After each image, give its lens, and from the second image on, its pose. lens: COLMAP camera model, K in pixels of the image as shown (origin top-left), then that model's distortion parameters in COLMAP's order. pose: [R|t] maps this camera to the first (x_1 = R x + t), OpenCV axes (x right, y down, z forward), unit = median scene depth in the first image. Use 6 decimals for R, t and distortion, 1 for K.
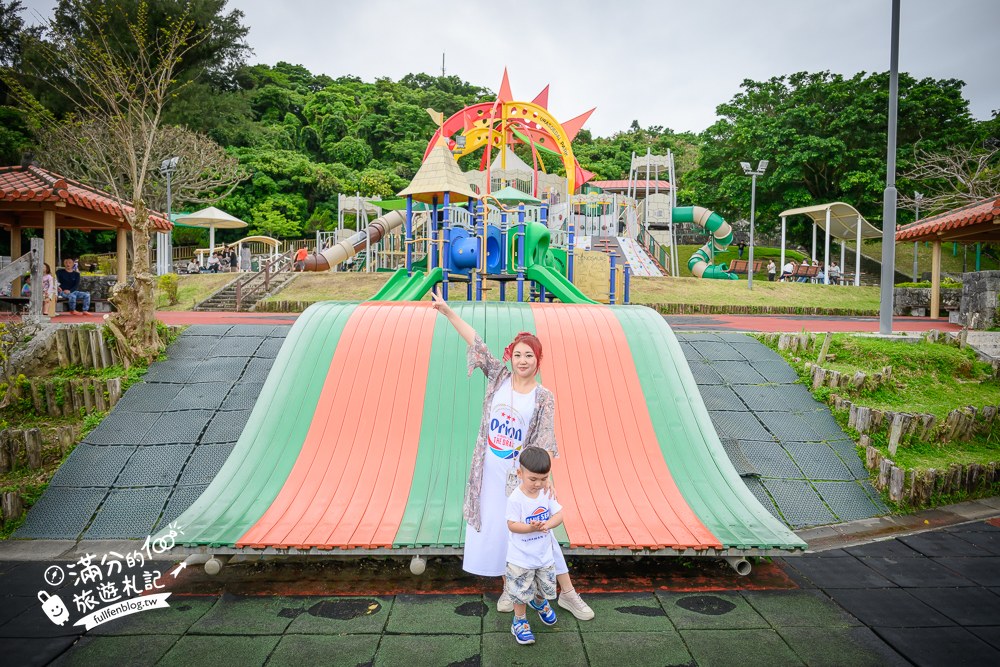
lens RADIAL K [[655.6, 0, 502.2], [0, 655.6, 335.6], [0, 0, 1]] dist [-0.004193, 0.002068]
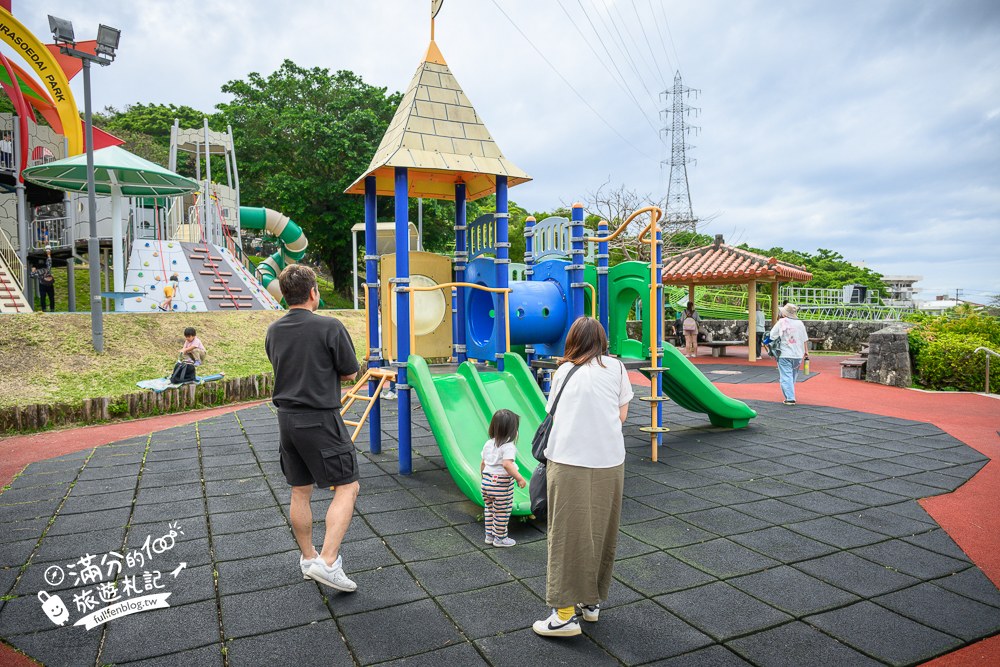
lens RADIAL K [[662.3, 0, 496.4], [0, 662.3, 336.7], [0, 0, 1]] dist [0.003629, 0.000244]
pose [[0.565584, -0.048550, 0.823260, -0.187580], [0.044565, 0.998606, 0.028274, -0.051546], [-0.823486, 0.020697, 0.566960, 0.307906]]
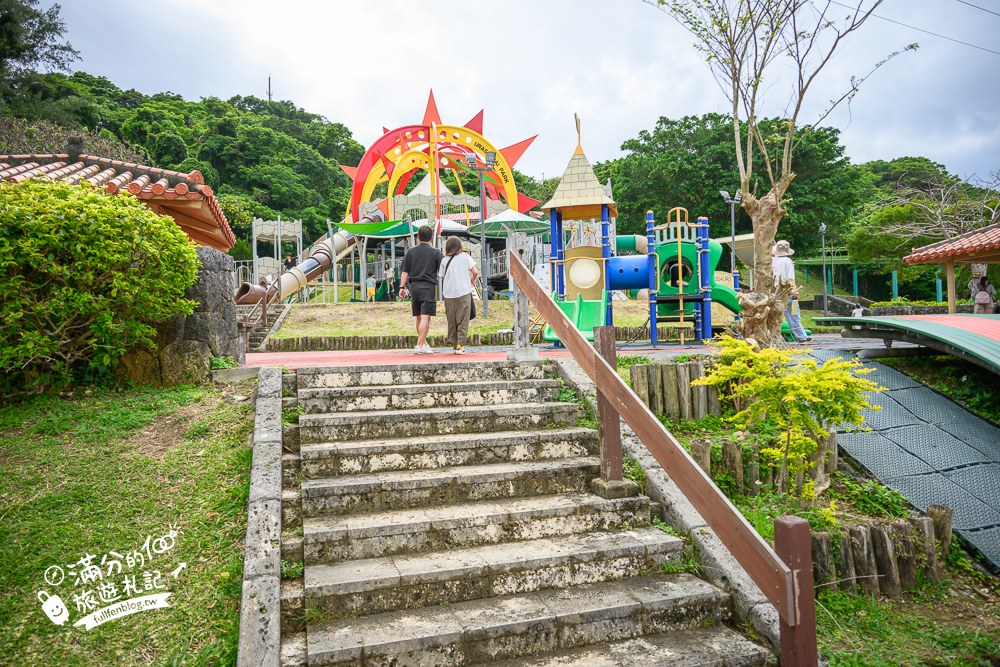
lens RADIAL K [[658.4, 0, 494.2], [0, 658.4, 338.0], [0, 0, 1]] dist [-0.005147, -0.002305]
pose [[0.957743, -0.034353, 0.285566, -0.201179], [0.048474, 0.997919, -0.042526, -0.002751], [-0.283511, 0.054571, 0.957415, 0.077861]]
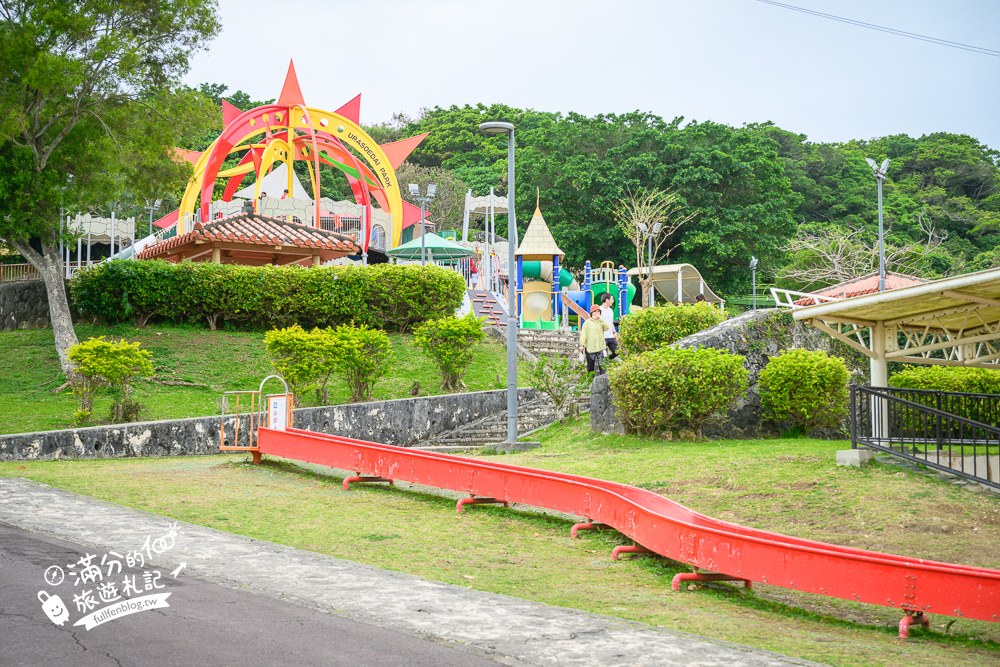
lens RADIAL K [[1488.6, 0, 489.7], [0, 1488.6, 343.0], [0, 0, 1]] dist [0.006935, 0.000000]
pose [[0.868132, 0.023215, 0.495791, -0.662021], [0.032270, 0.994152, -0.103055, 0.099530], [-0.495284, 0.105464, 0.862306, -0.571963]]
